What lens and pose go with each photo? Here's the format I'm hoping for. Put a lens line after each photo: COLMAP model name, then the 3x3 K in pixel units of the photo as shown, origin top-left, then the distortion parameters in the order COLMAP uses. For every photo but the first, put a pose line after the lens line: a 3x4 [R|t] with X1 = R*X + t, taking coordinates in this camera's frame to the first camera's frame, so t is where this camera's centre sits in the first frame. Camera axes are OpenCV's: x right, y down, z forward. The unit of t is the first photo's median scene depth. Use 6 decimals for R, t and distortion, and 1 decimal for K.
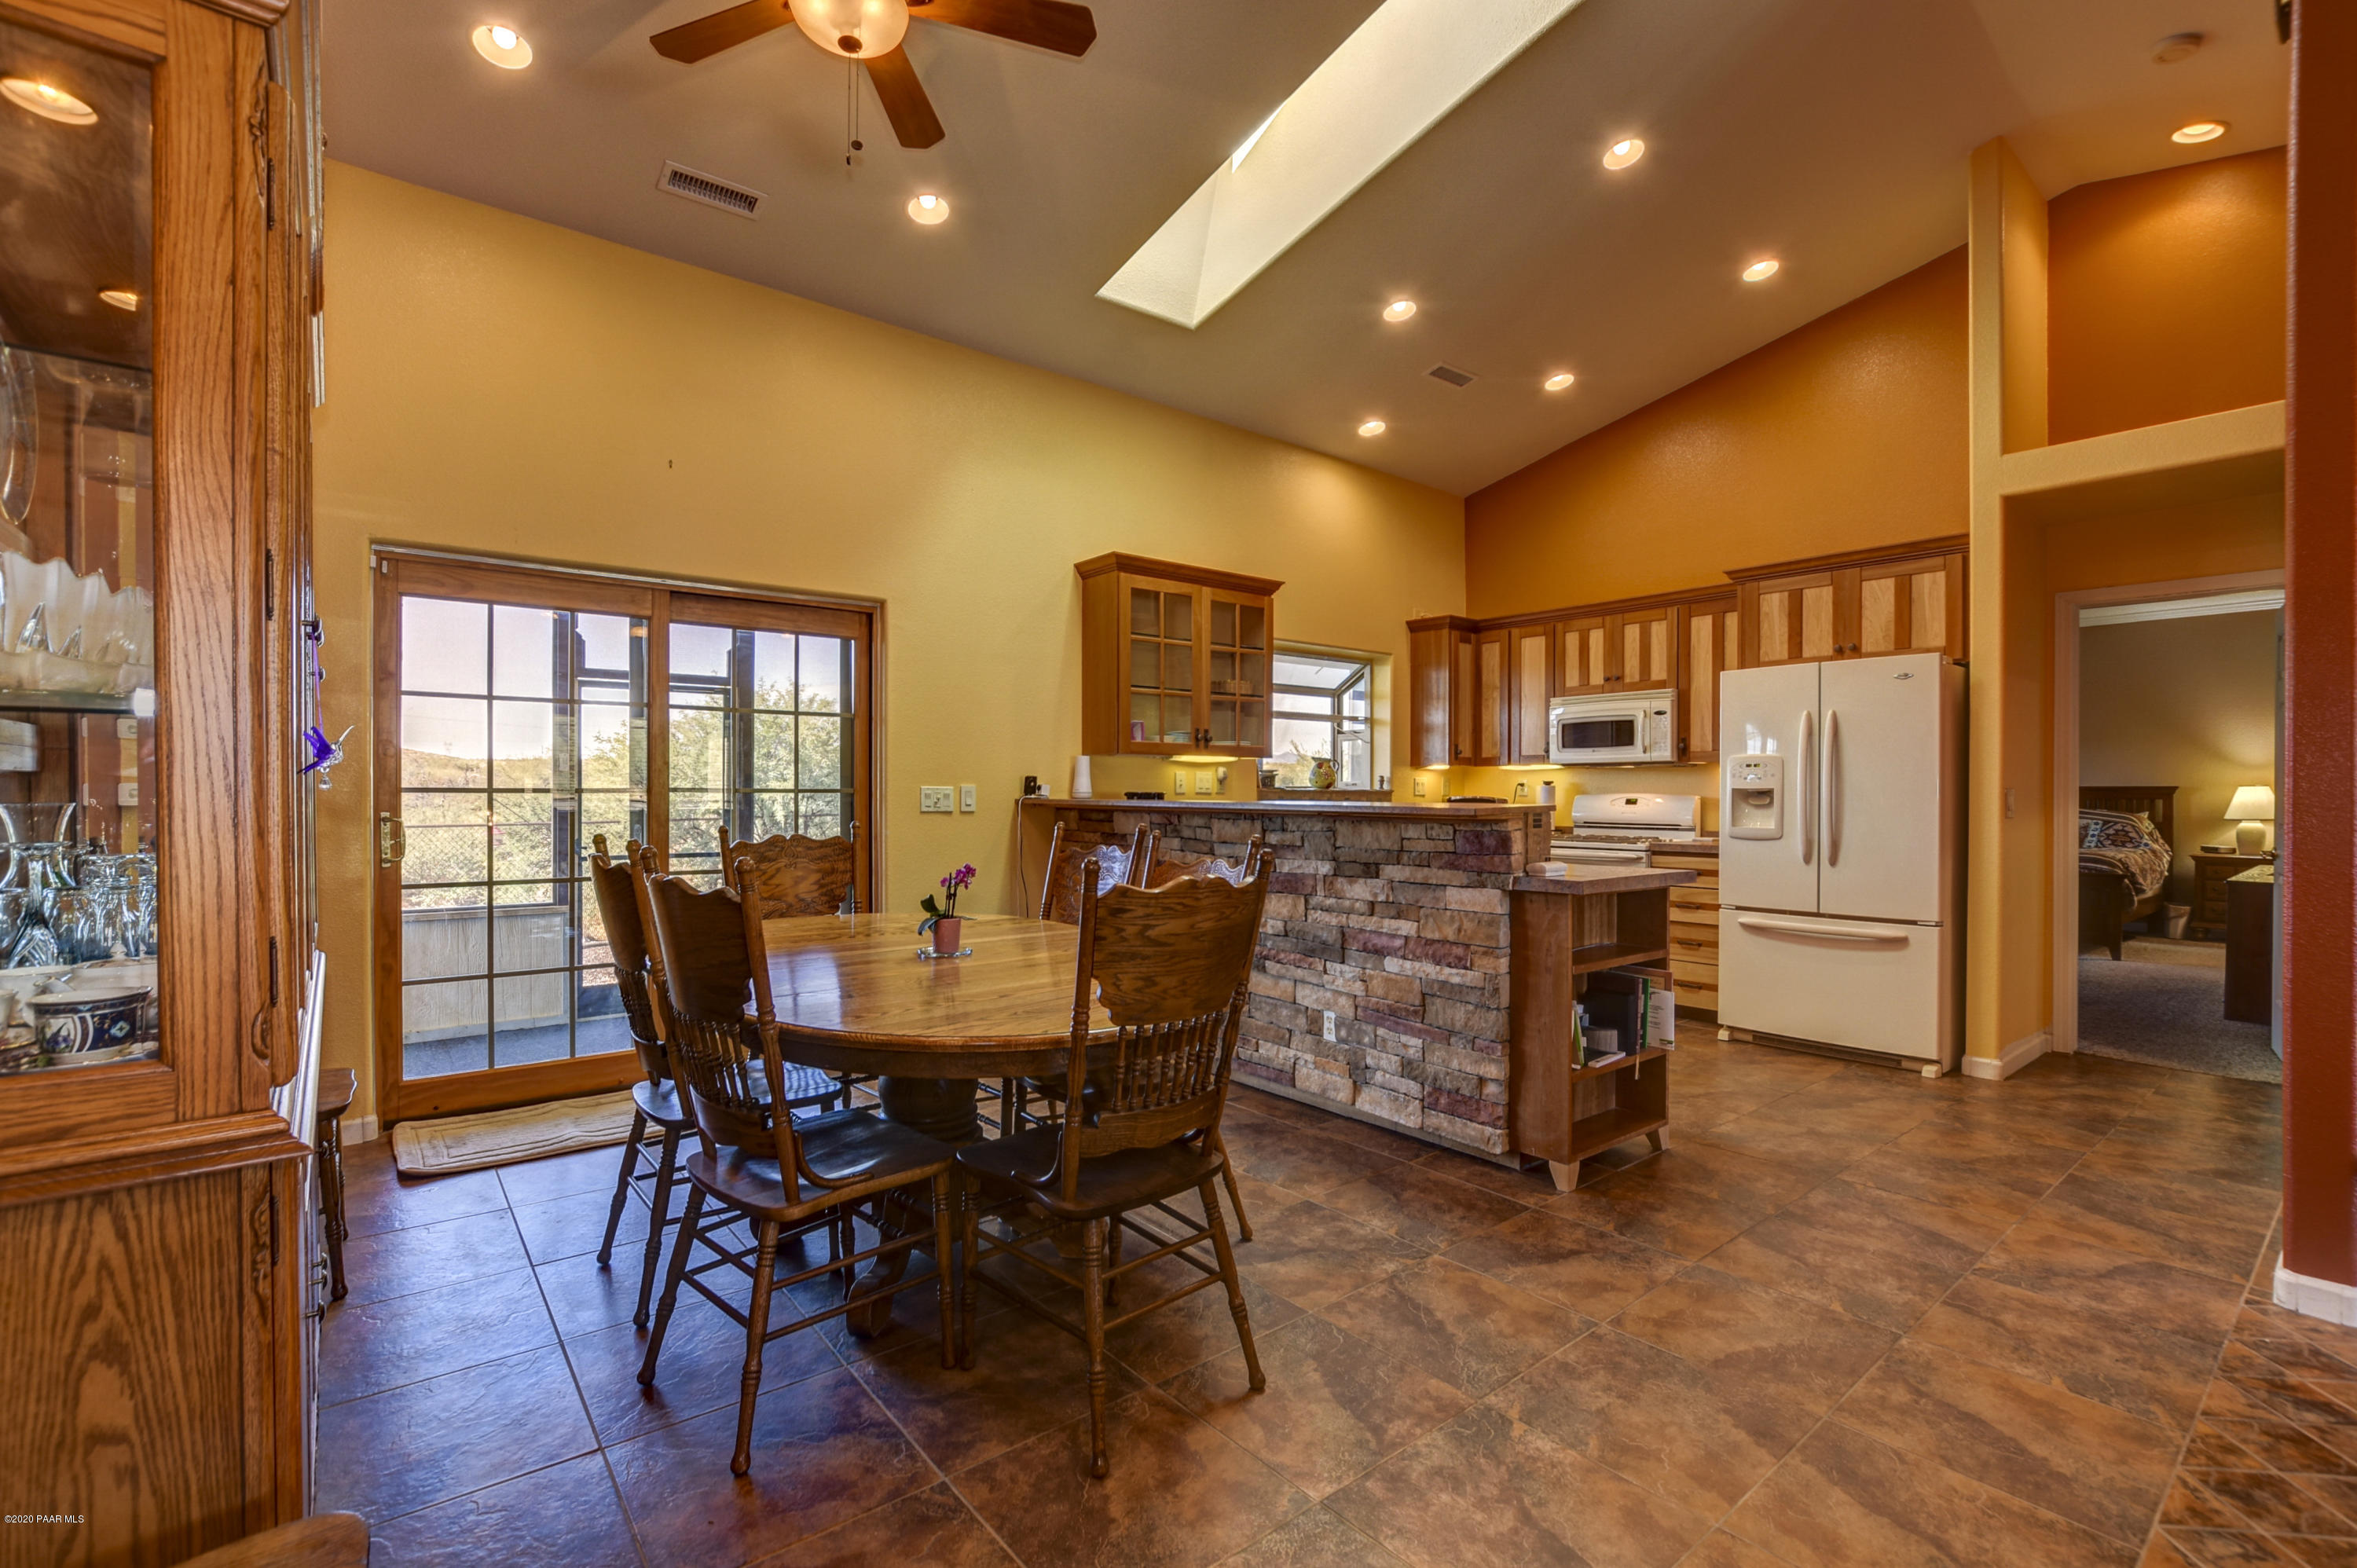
lens RADIAL K [[1039.7, 0, 1194.8], [0, 1039.7, 786.7], [0, 0, 1]] dist [-0.002151, -0.000280]
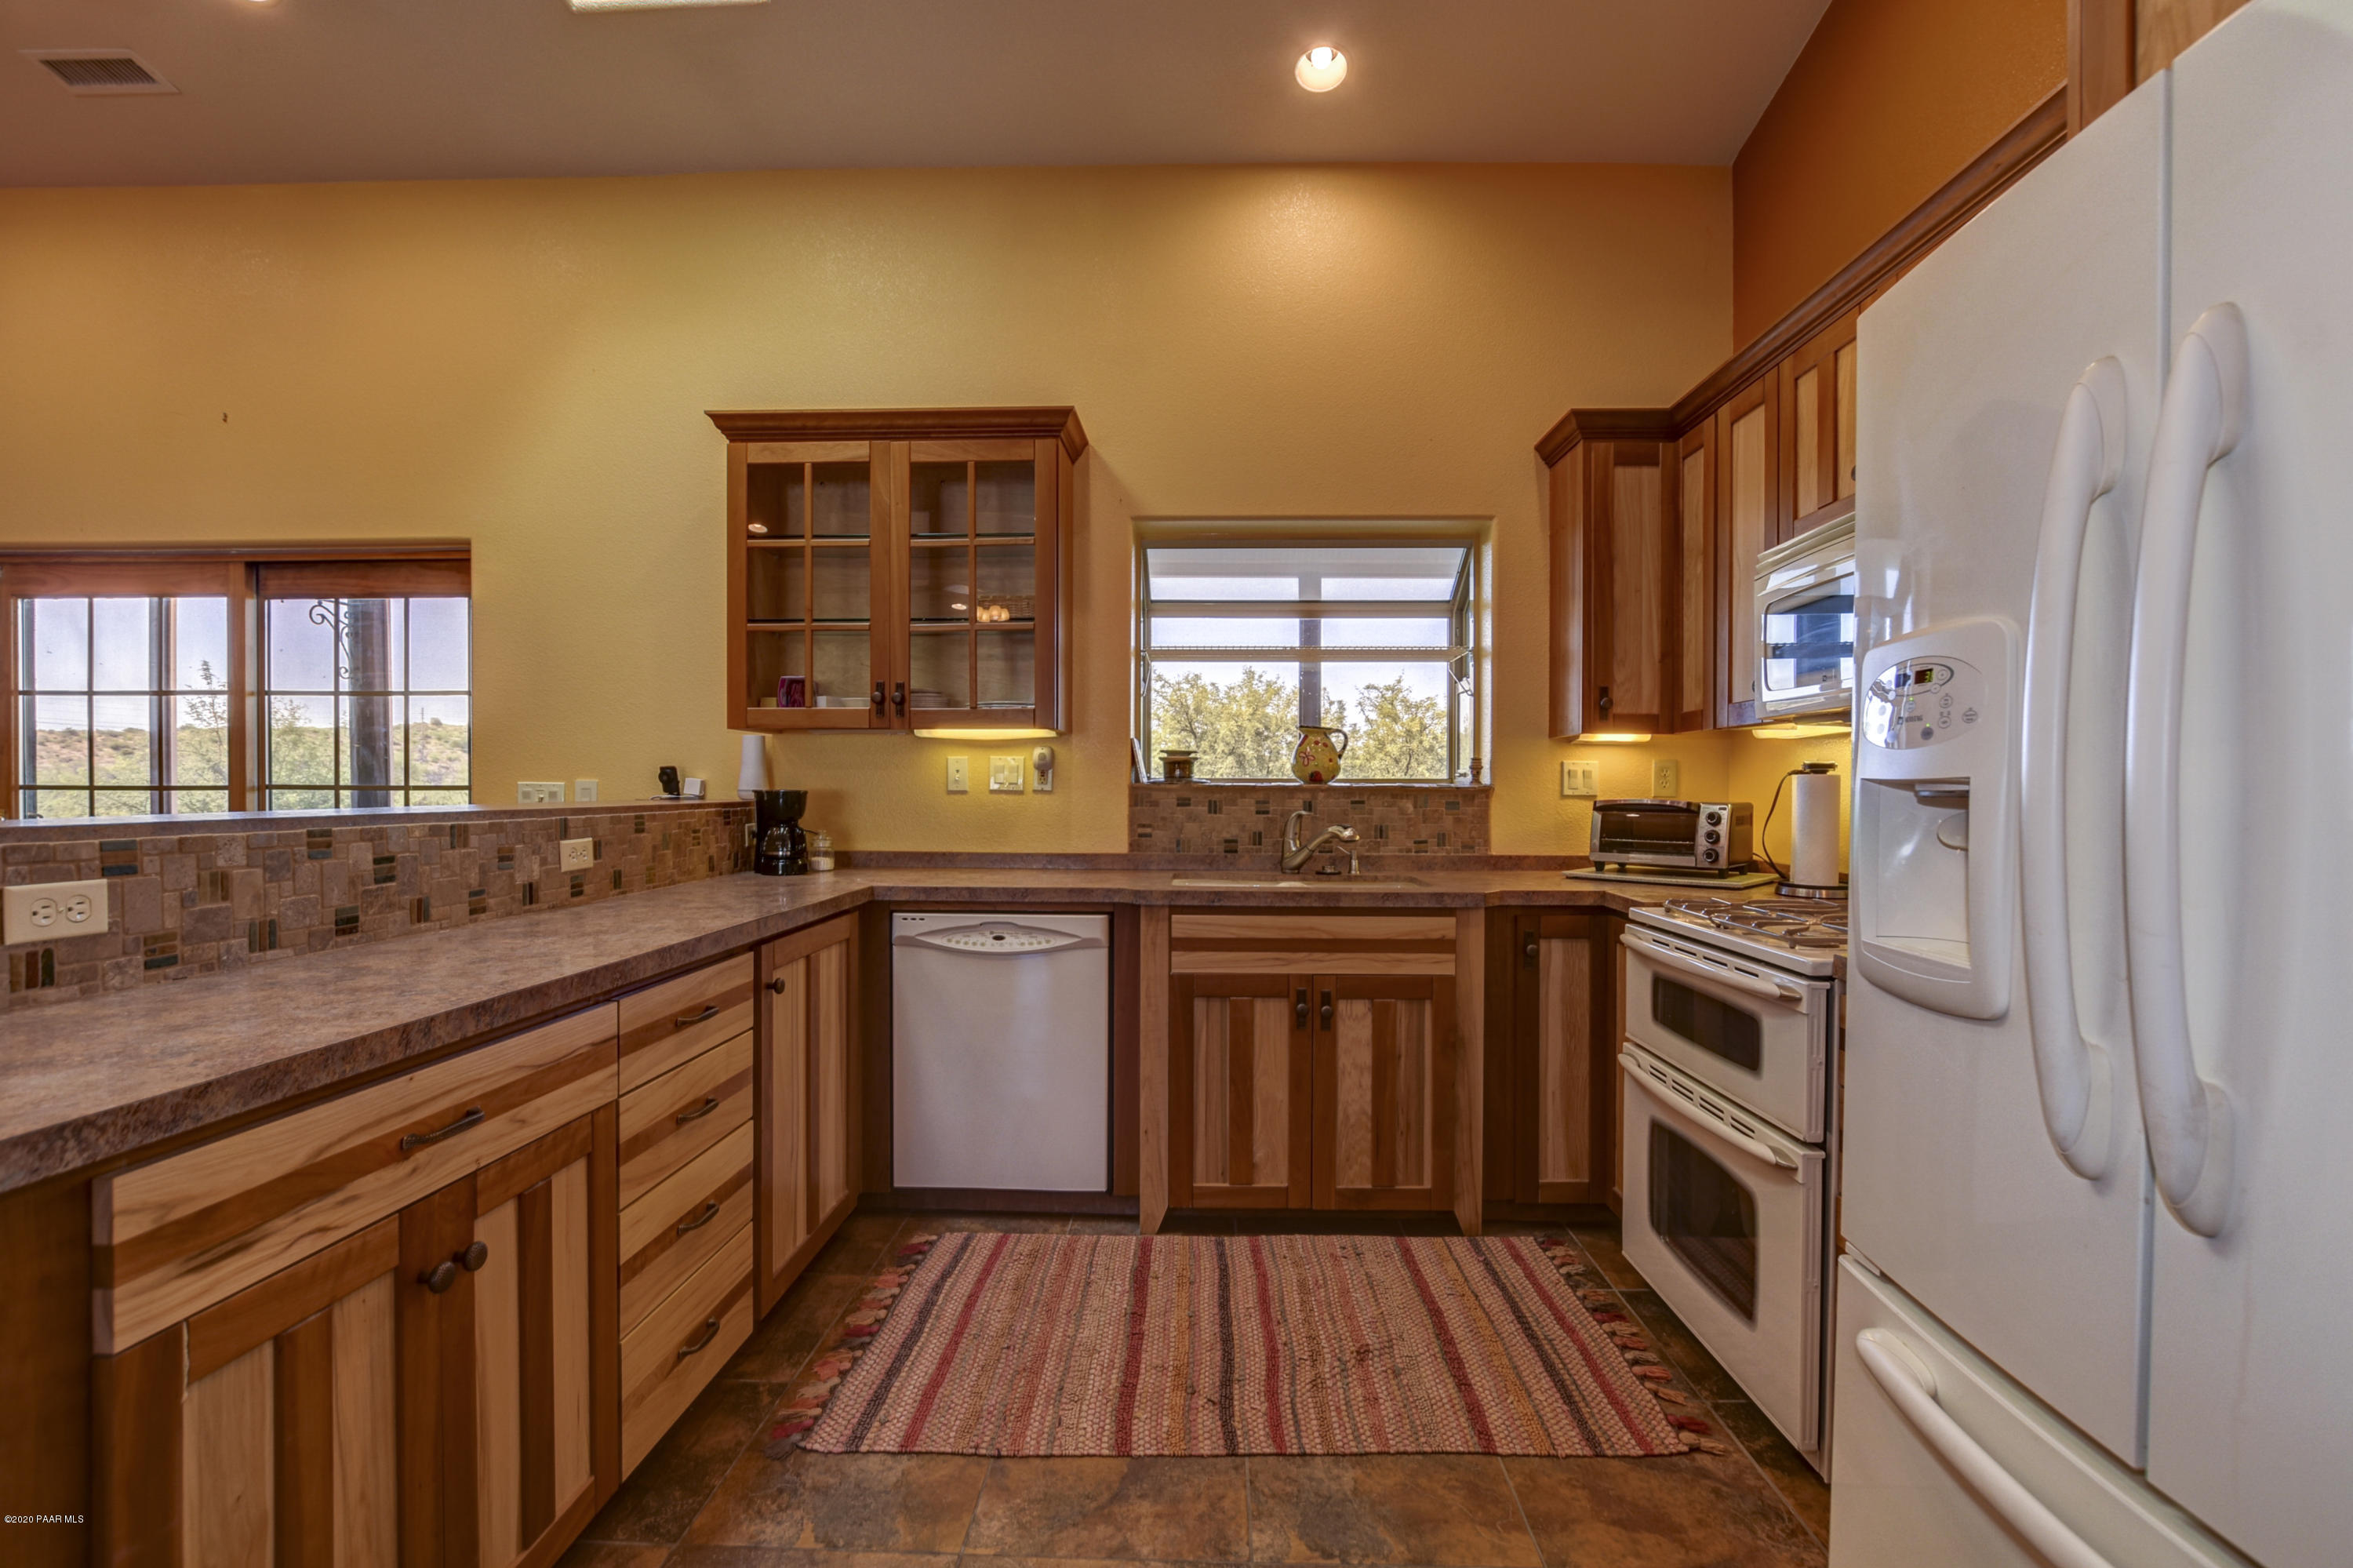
lens RADIAL K [[1038.0, 0, 1172.2], [0, 1038.0, 788.0], [0, 0, 1]] dist [-0.002151, -0.000280]
pose [[0.756234, 0.003180, -0.654294, 0.537399], [0.004131, 0.999945, 0.009635, -0.001280], [0.654289, -0.009989, 0.756179, 0.684880]]
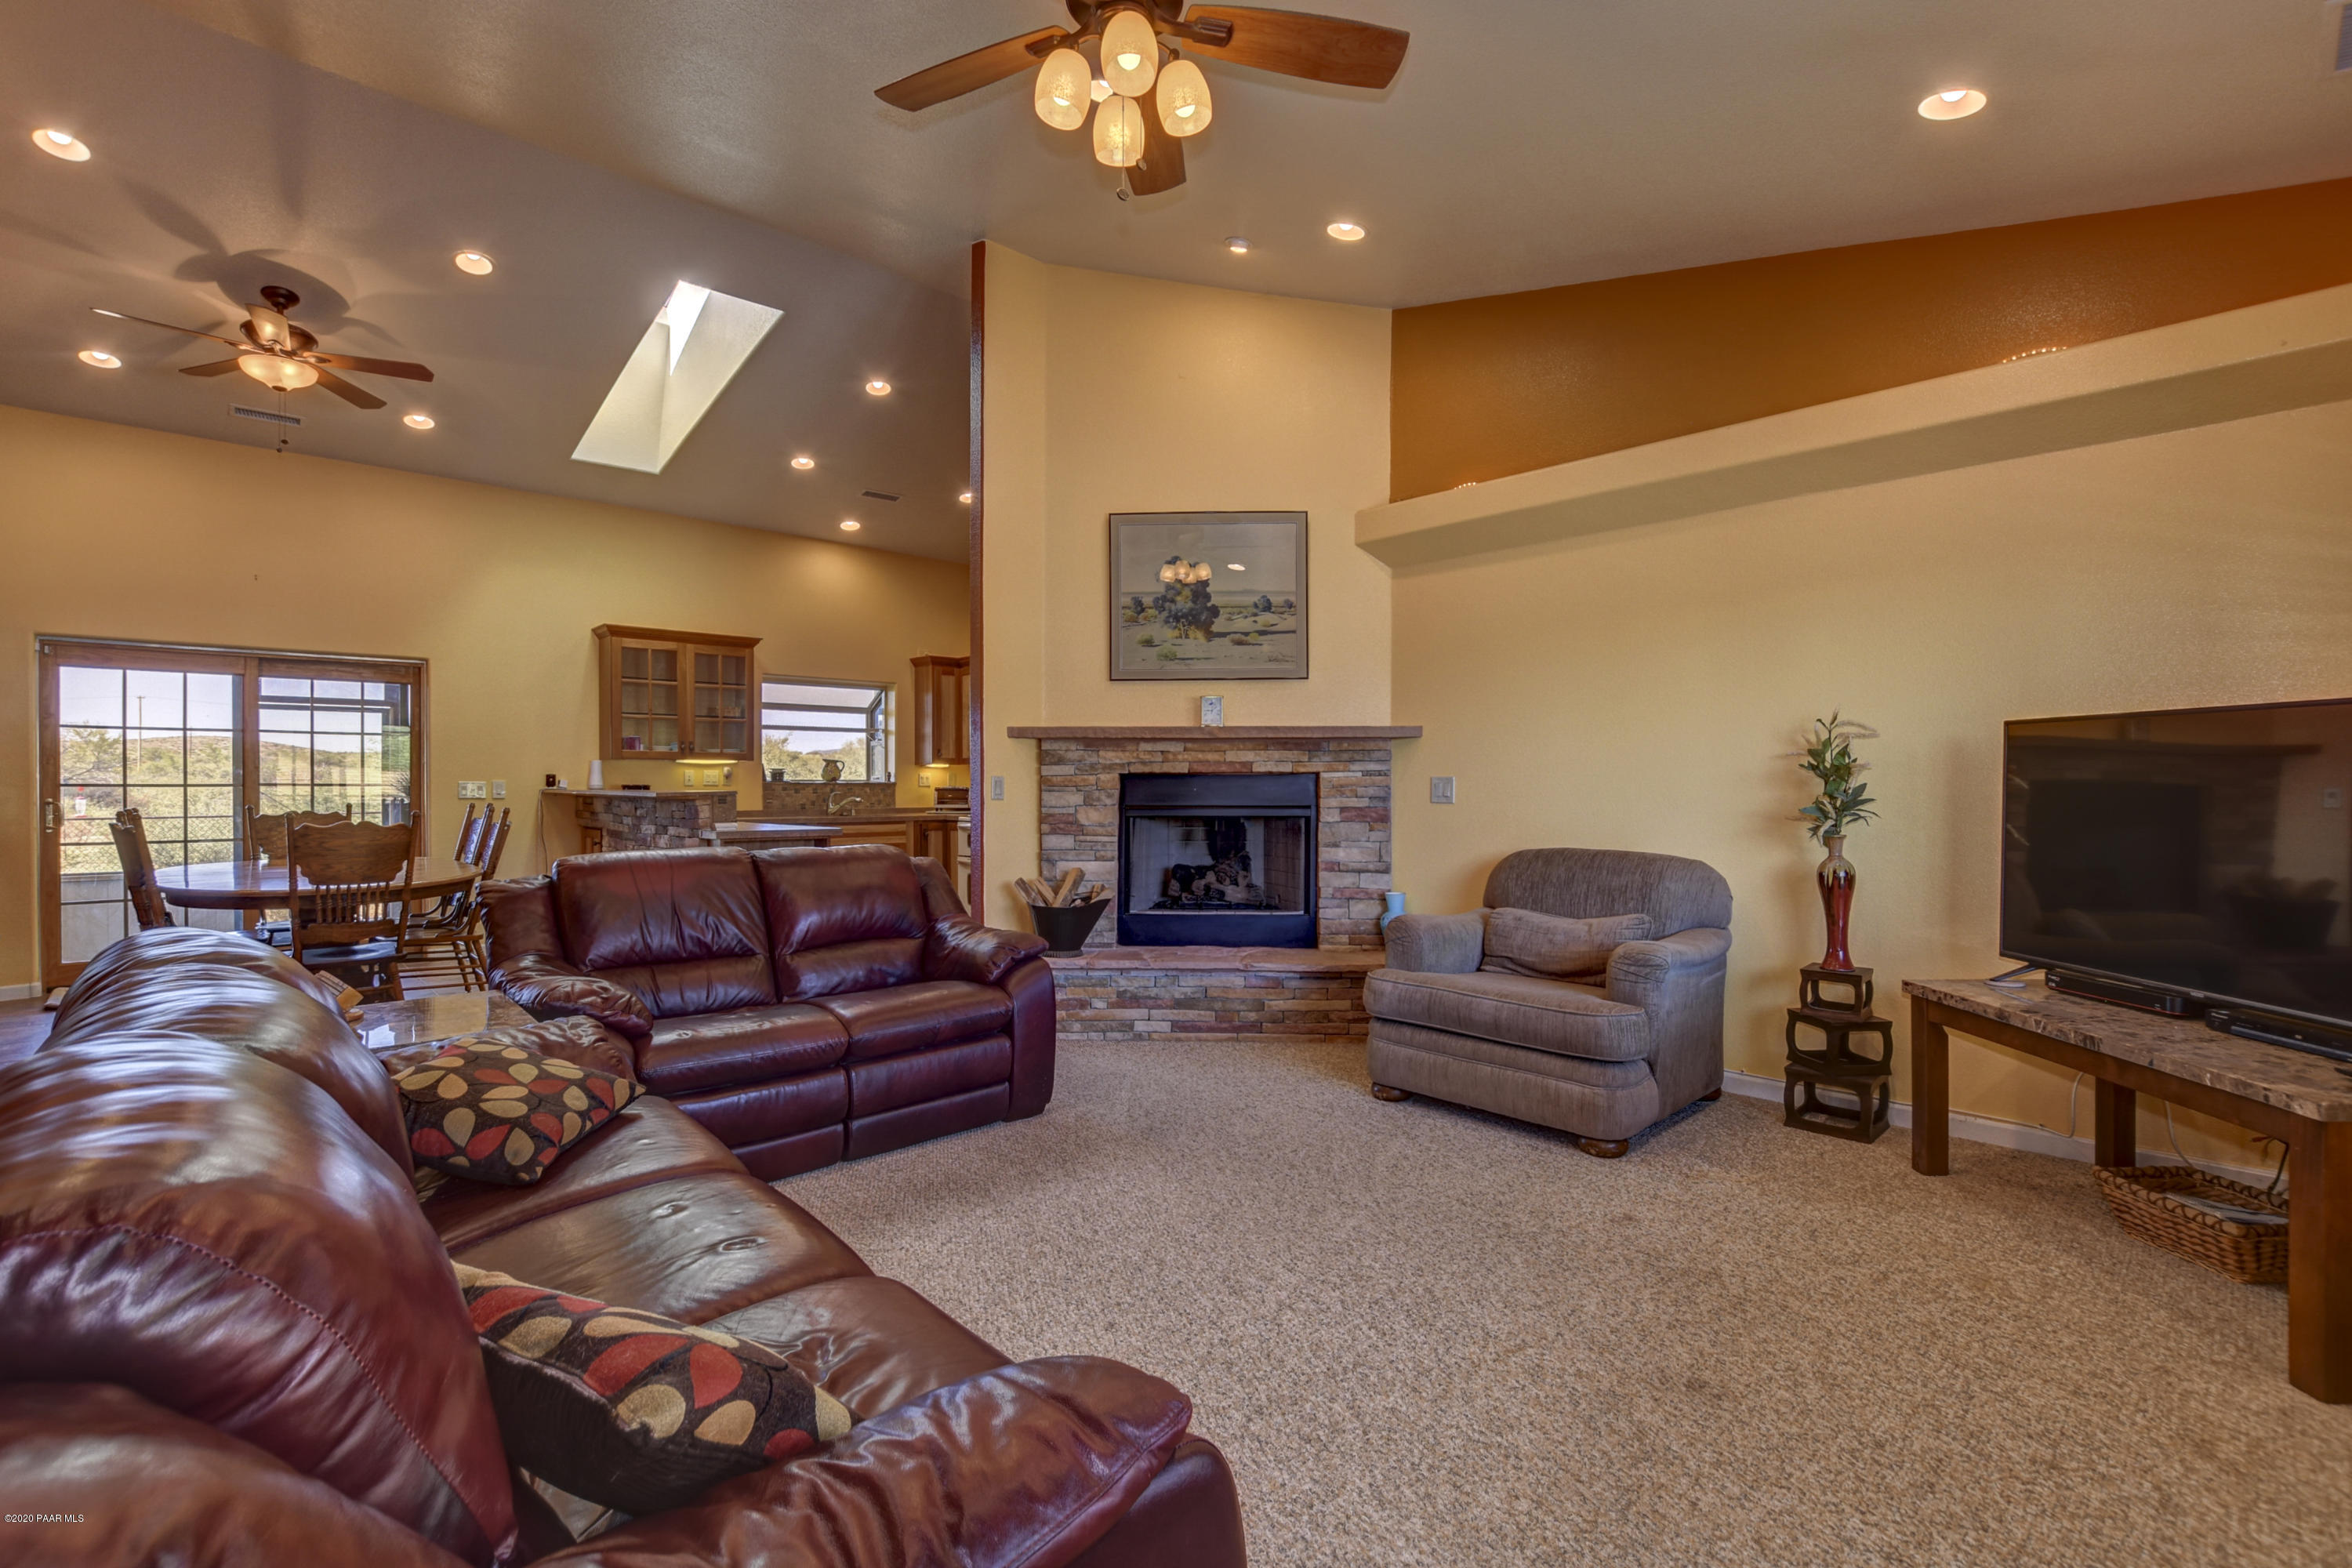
lens RADIAL K [[1037.5, 0, 1173.1], [0, 1037.5, 781.8], [0, 0, 1]] dist [-0.002151, -0.000280]
pose [[0.997424, -0.003058, 0.071663, 0.608691], [0.002729, 0.999985, 0.004682, -0.003793], [-0.071676, -0.004474, 0.997418, -0.525880]]
